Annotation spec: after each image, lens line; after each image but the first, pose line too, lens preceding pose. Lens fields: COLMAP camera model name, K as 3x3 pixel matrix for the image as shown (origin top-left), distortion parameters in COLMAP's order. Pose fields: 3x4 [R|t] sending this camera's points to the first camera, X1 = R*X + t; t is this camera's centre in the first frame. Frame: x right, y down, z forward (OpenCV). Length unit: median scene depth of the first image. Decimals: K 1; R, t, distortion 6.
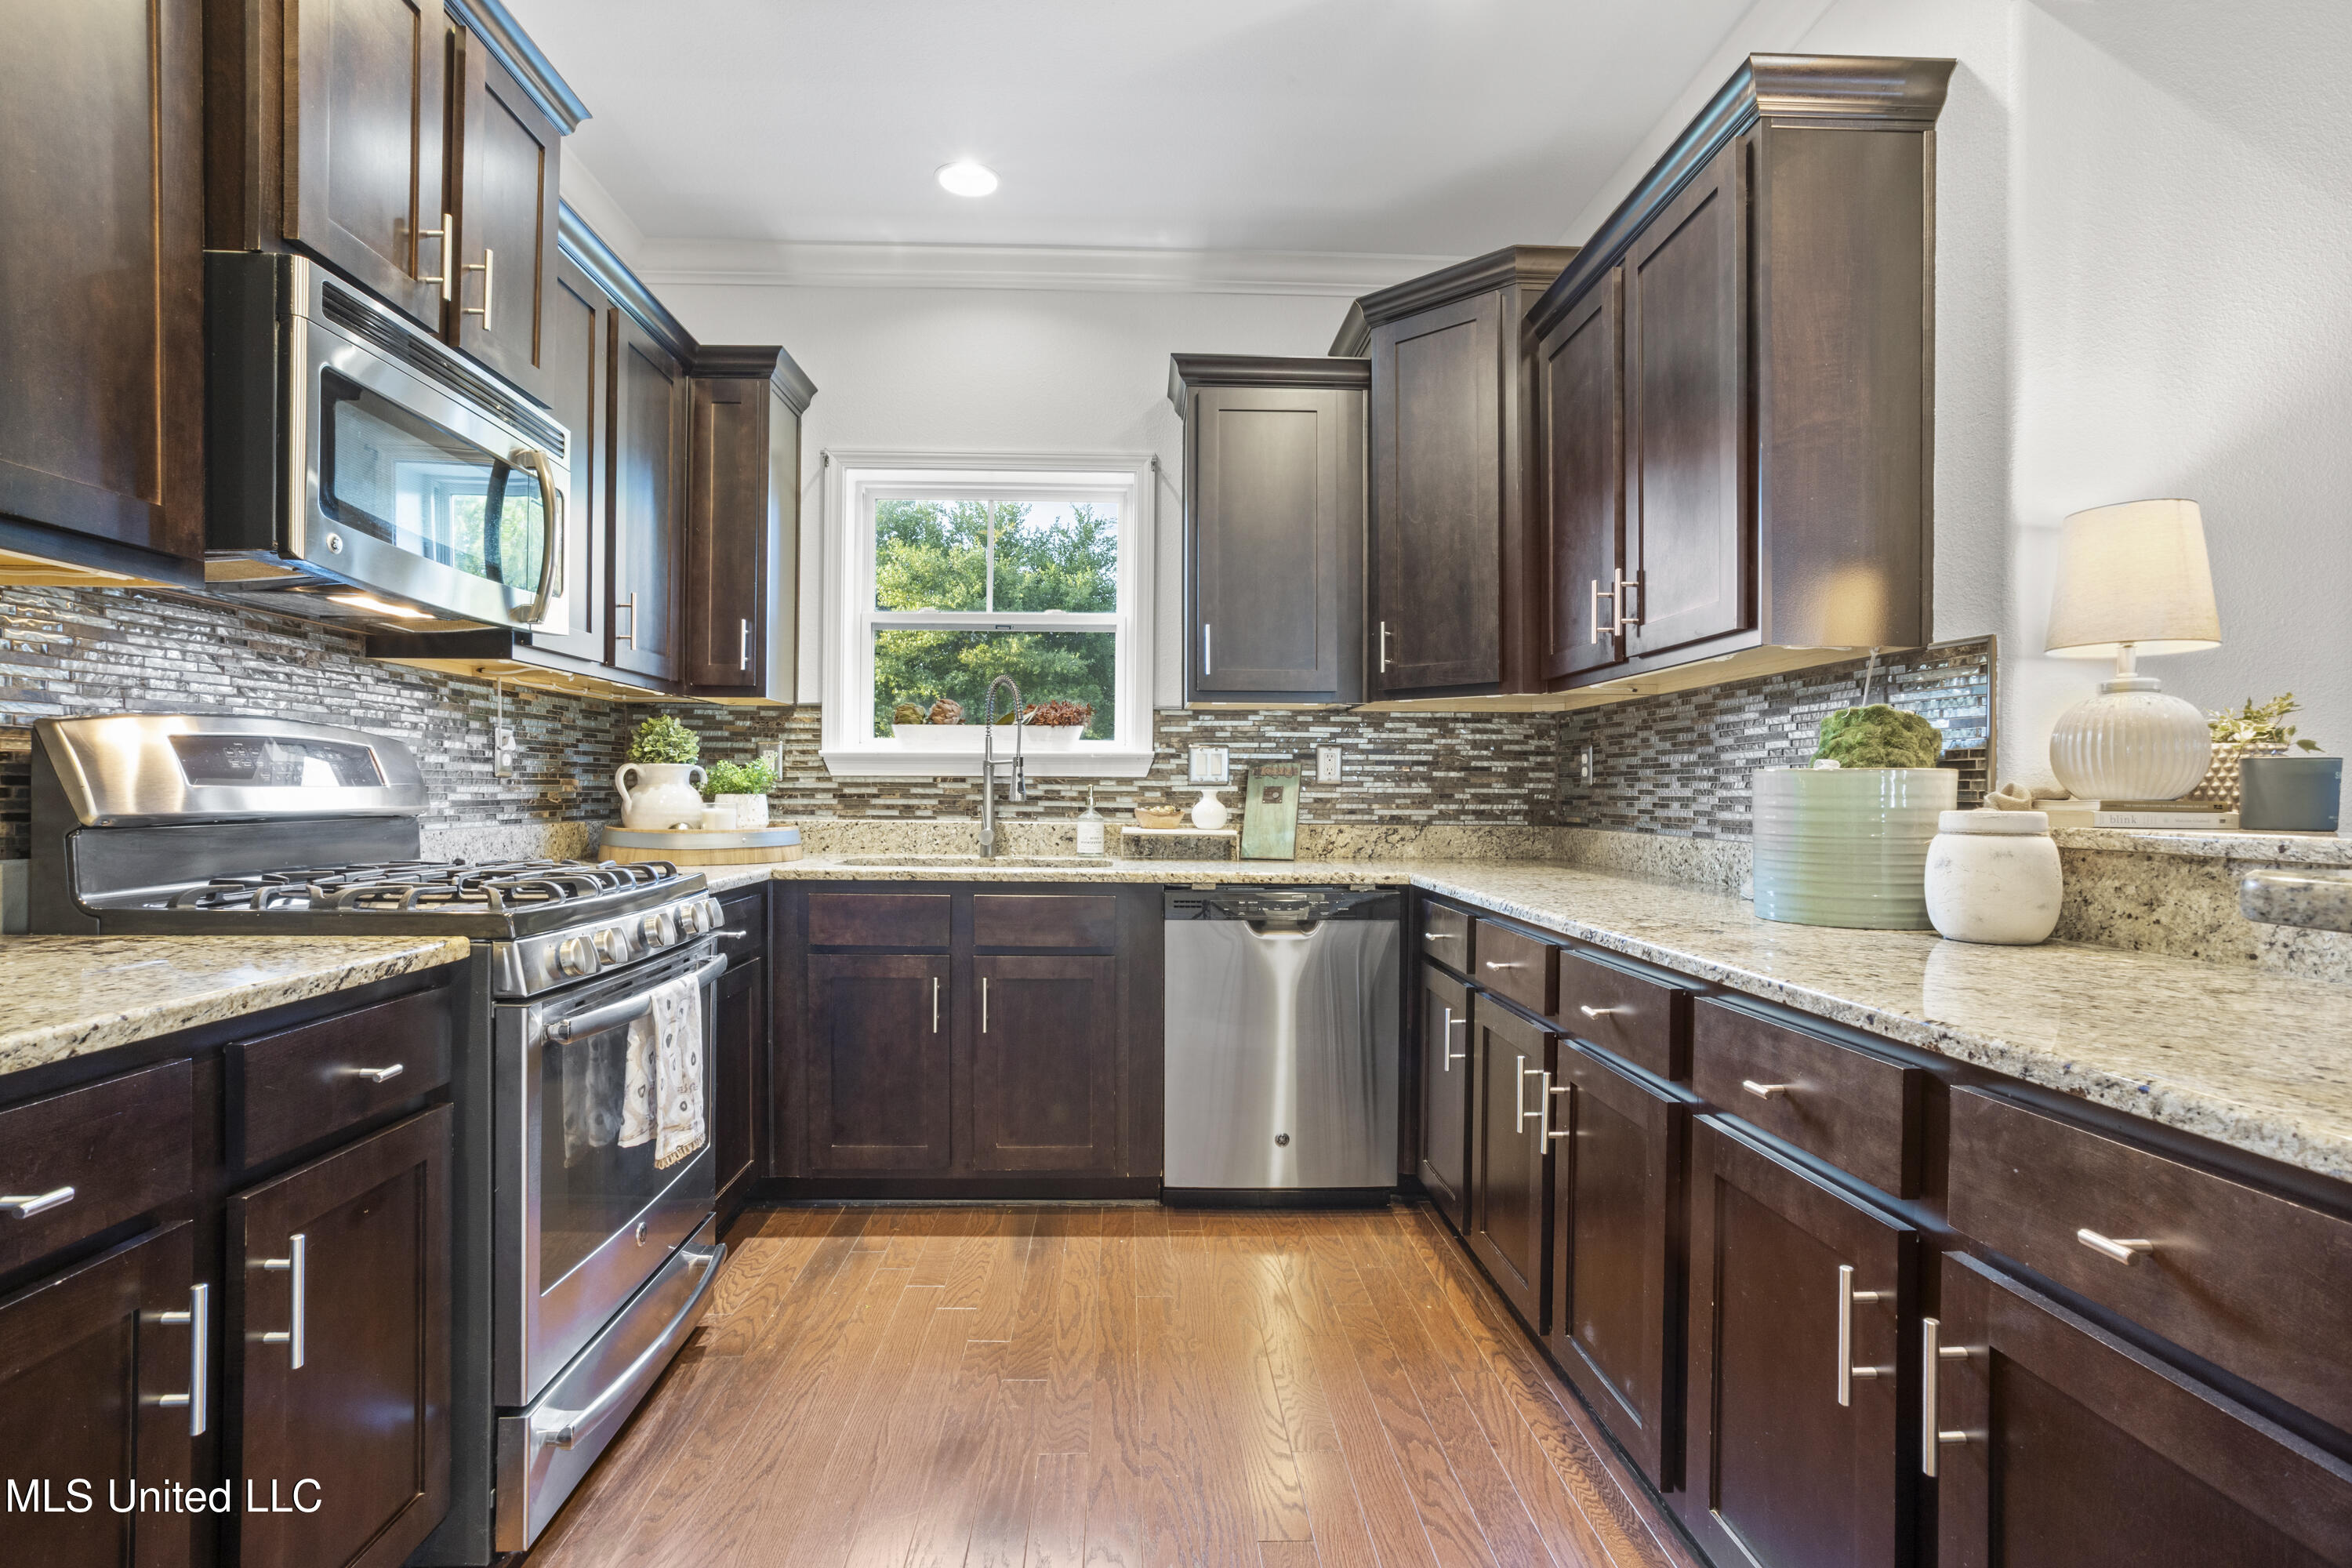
lens RADIAL K [[1126.1, 0, 1158.3], [0, 1126.1, 807.5], [0, 0, 1]] dist [-0.034450, 0.014152]
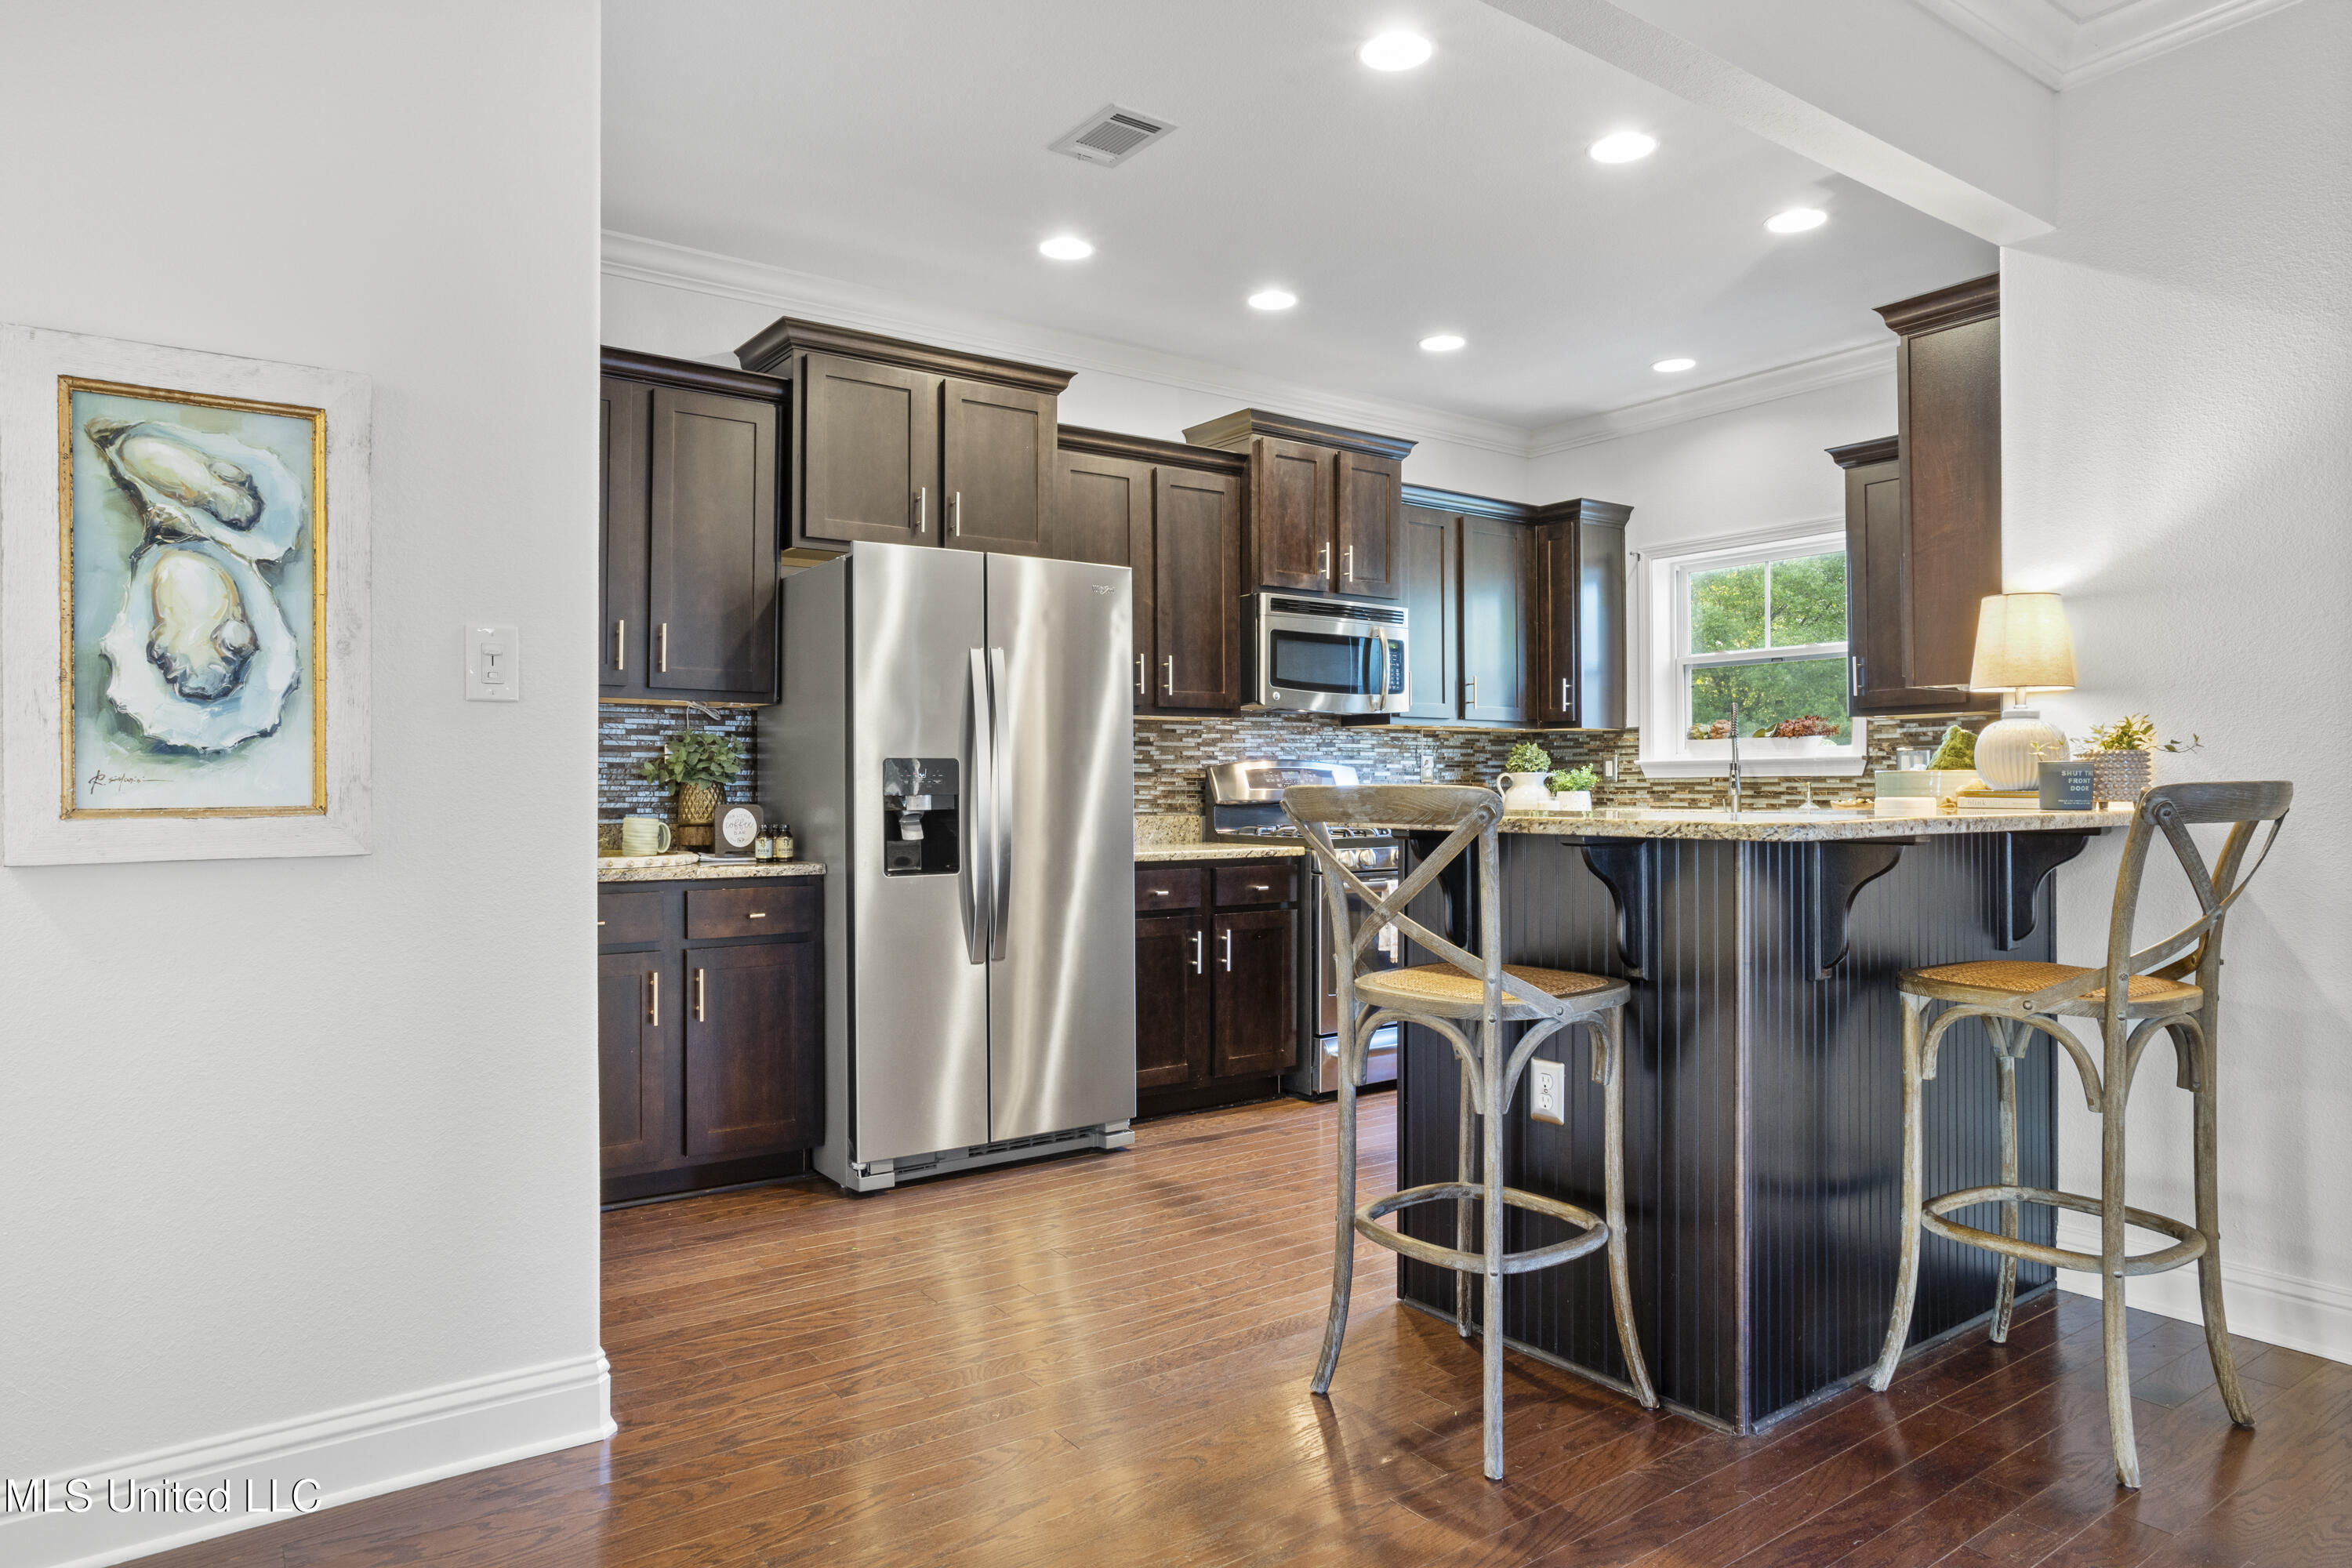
lens RADIAL K [[1413.3, 0, 1165.1], [0, 1413.3, 777.5], [0, 0, 1]] dist [-0.022107, 0.002846]
pose [[0.549760, -0.014827, -0.835191, 1.050849], [-0.004784, 0.999770, -0.020898, 0.013207], [0.835309, 0.015484, 0.549562, -0.583665]]
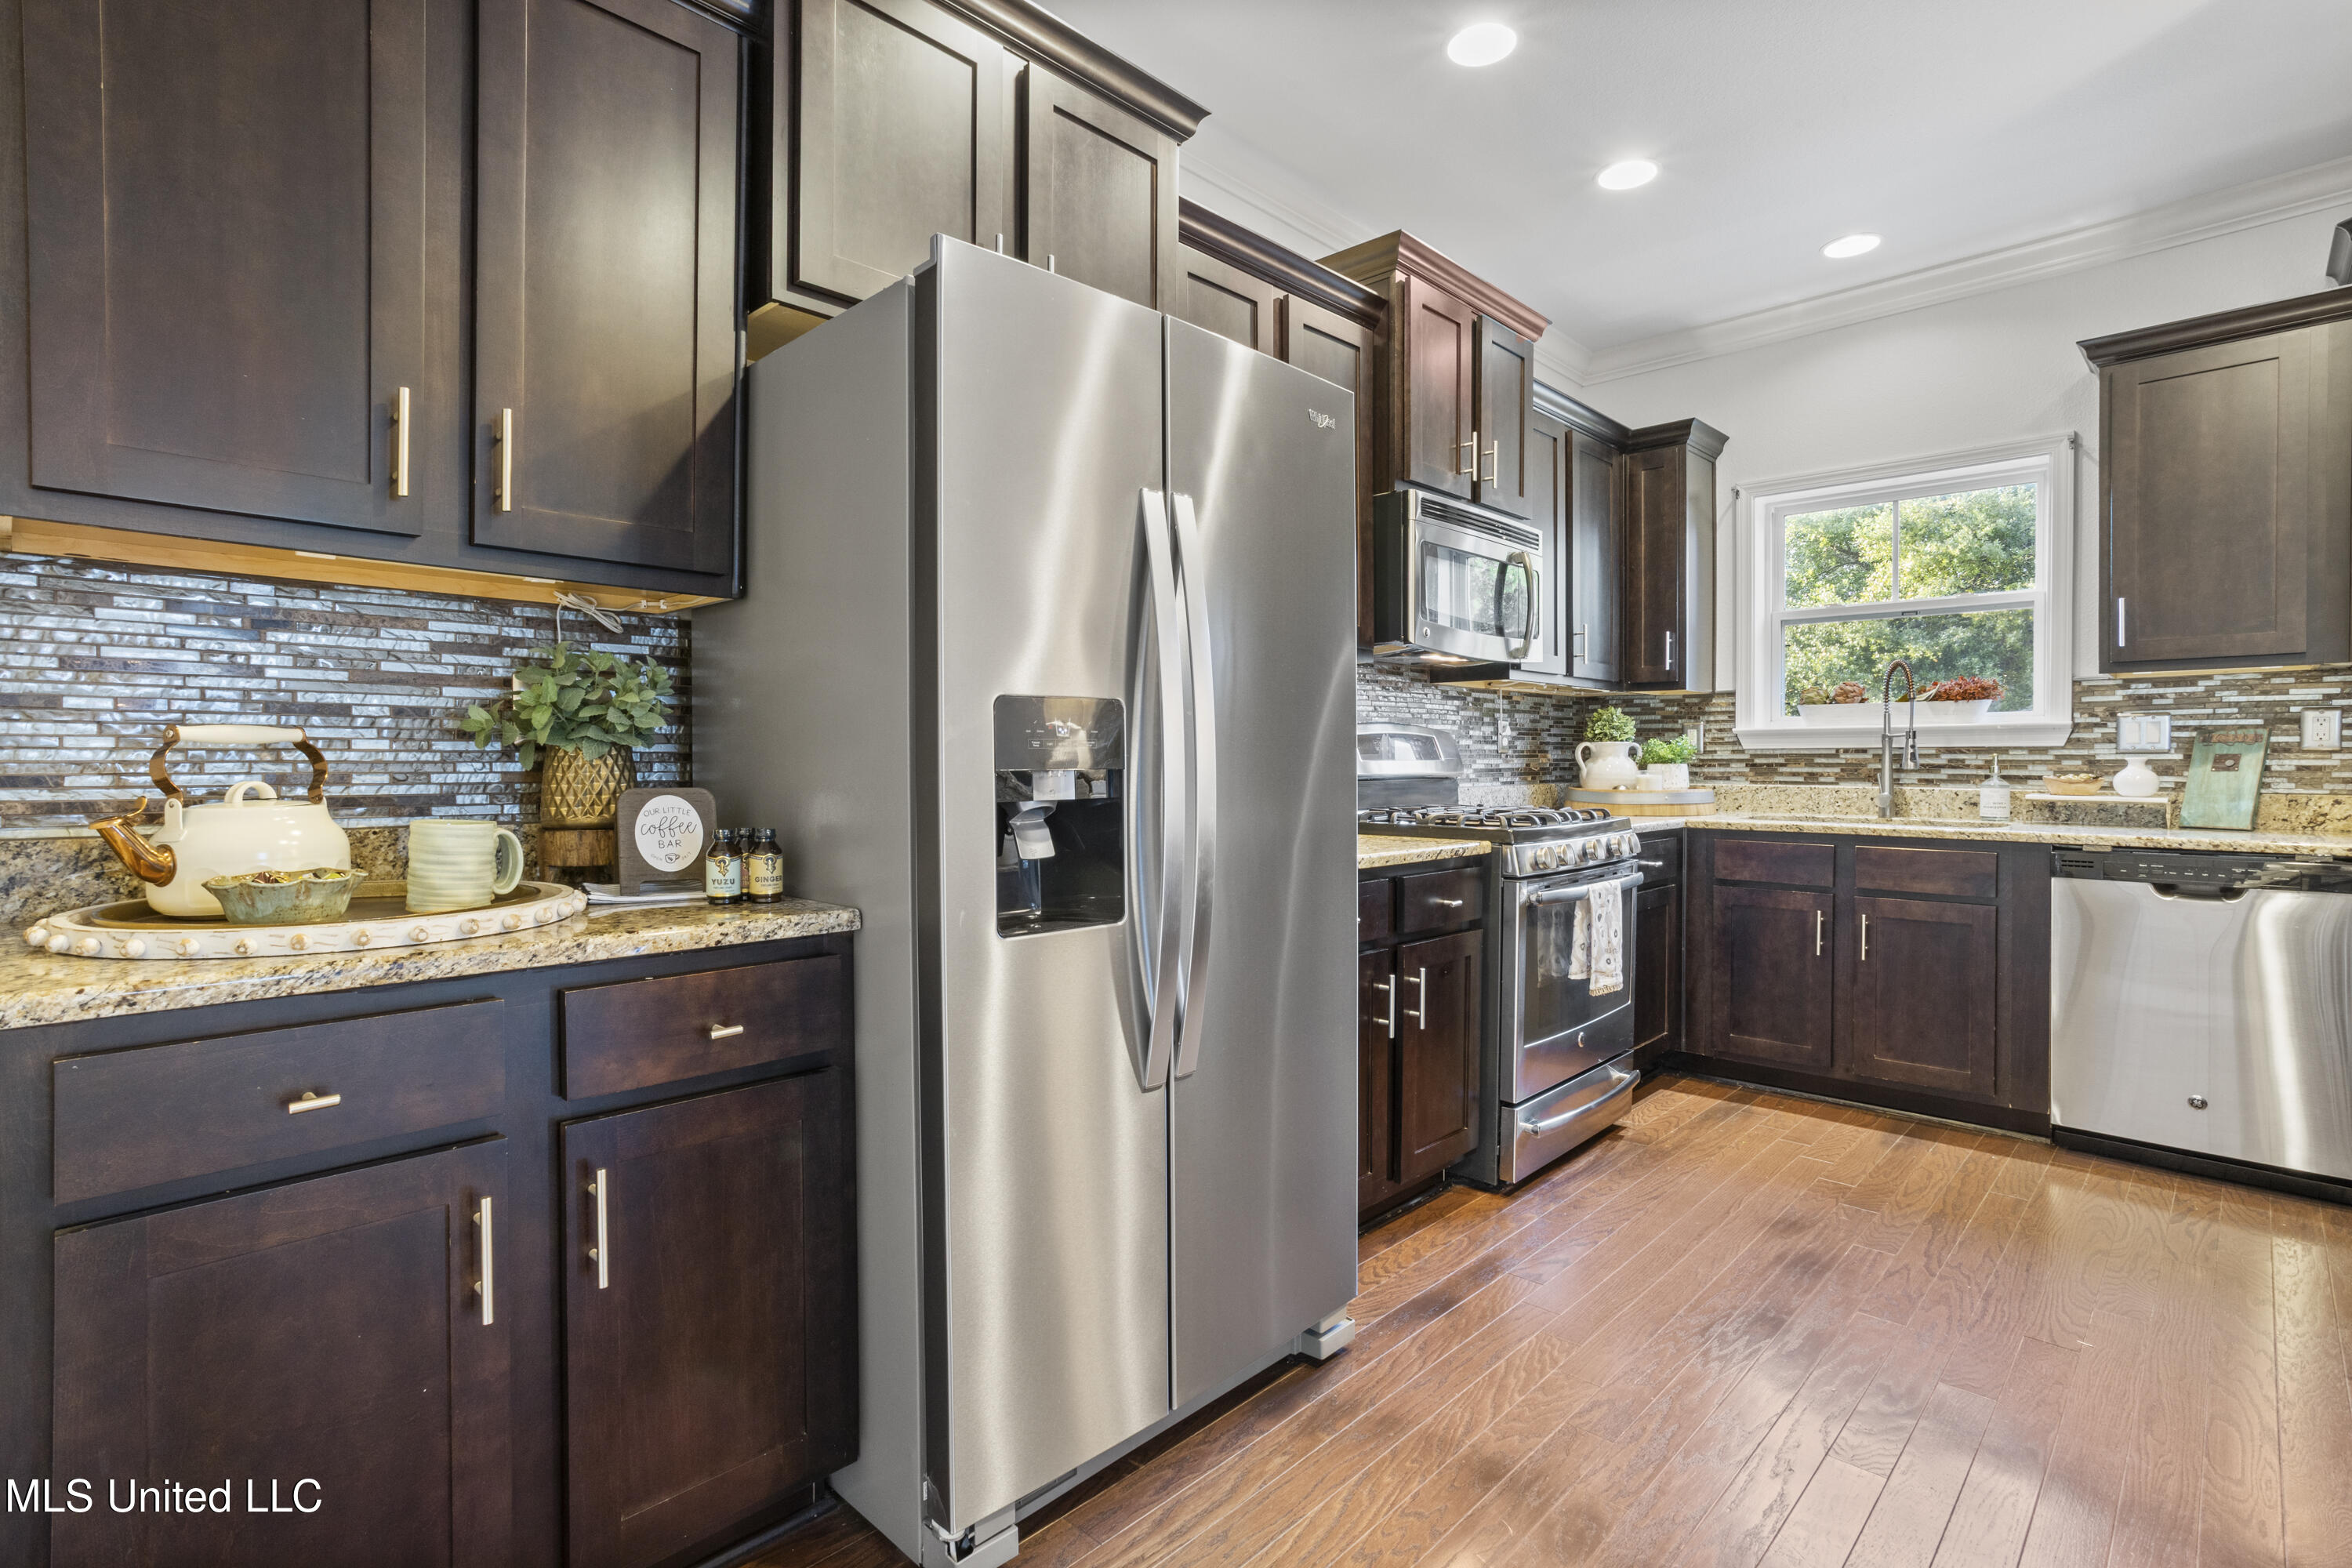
lens RADIAL K [[1126.1, 0, 1171.7], [0, 1126.1, 771.6], [0, 0, 1]] dist [-0.034450, 0.014152]
pose [[0.690503, 0.000930, -0.723329, 0.197216], [-0.004602, 0.999985, -0.003108, 0.004365], [0.723315, 0.005475, 0.690496, -0.364509]]
